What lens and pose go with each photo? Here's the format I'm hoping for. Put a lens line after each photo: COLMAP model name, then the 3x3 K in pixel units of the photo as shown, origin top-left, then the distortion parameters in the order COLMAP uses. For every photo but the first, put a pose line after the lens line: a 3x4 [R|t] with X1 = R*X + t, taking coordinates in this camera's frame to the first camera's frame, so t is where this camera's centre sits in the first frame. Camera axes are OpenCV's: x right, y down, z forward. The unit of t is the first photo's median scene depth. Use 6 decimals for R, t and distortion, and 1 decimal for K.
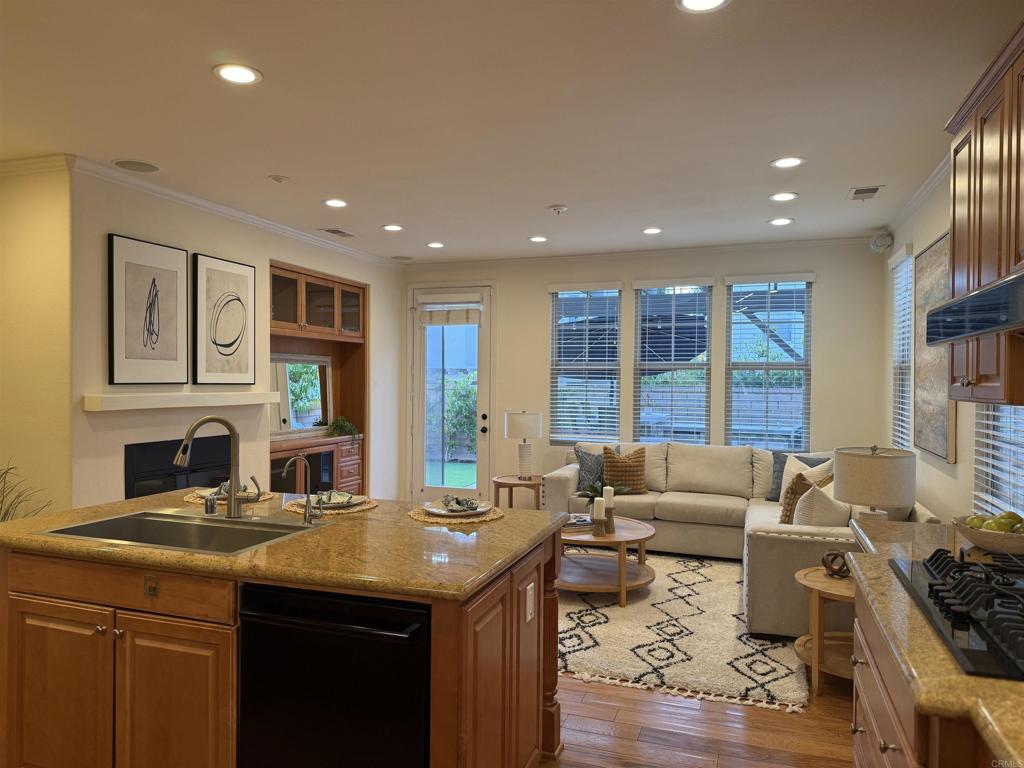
lens RADIAL K [[723.7, 0, 511.7], [0, 723.7, 391.2], [0, 0, 1]] dist [0.061004, -0.062670]
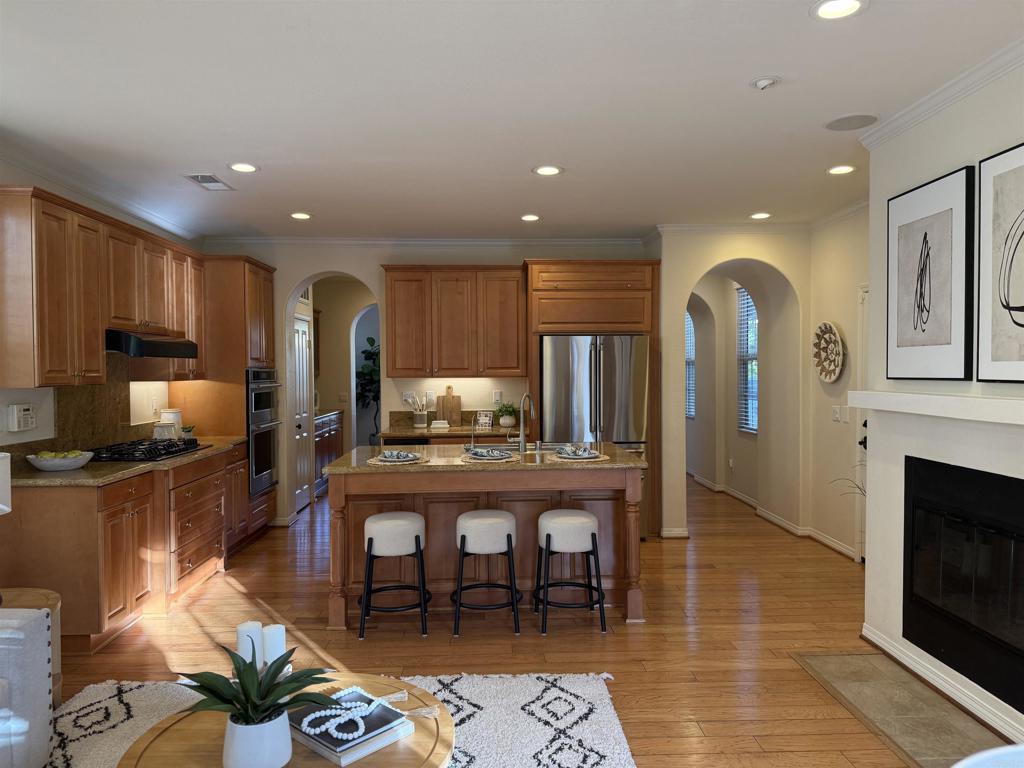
lens RADIAL K [[723.7, 0, 513.5], [0, 723.7, 379.7], [0, 0, 1]] dist [0.061004, -0.062670]
pose [[-0.932661, 0.005448, -0.360712, 0.139217], [-0.004306, 0.999647, 0.026231, -0.024938], [0.360728, 0.026017, -0.932308, 1.415160]]
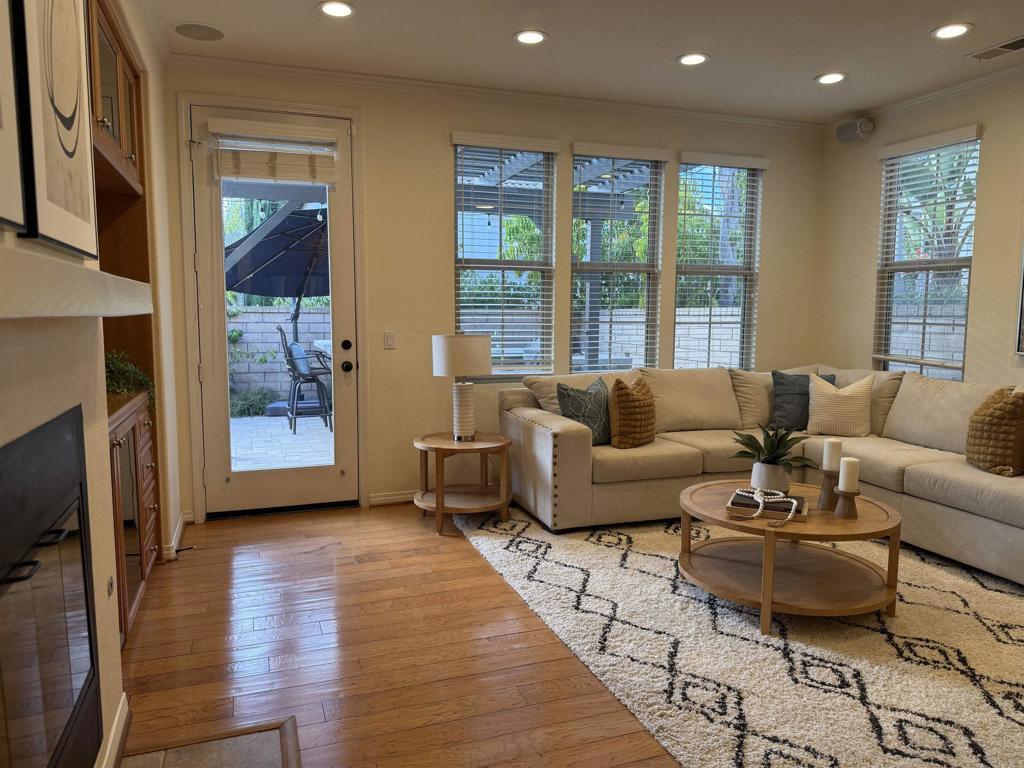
lens RADIAL K [[723.7, 0, 519.1], [0, 723.7, 389.3], [0, 0, 1]] dist [0.061004, -0.062670]
pose [[0.766680, -0.072389, 0.637935, -0.468823], [0.012111, 0.995077, 0.098359, 0.021603], [-0.641915, -0.067684, 0.763783, 0.663590]]
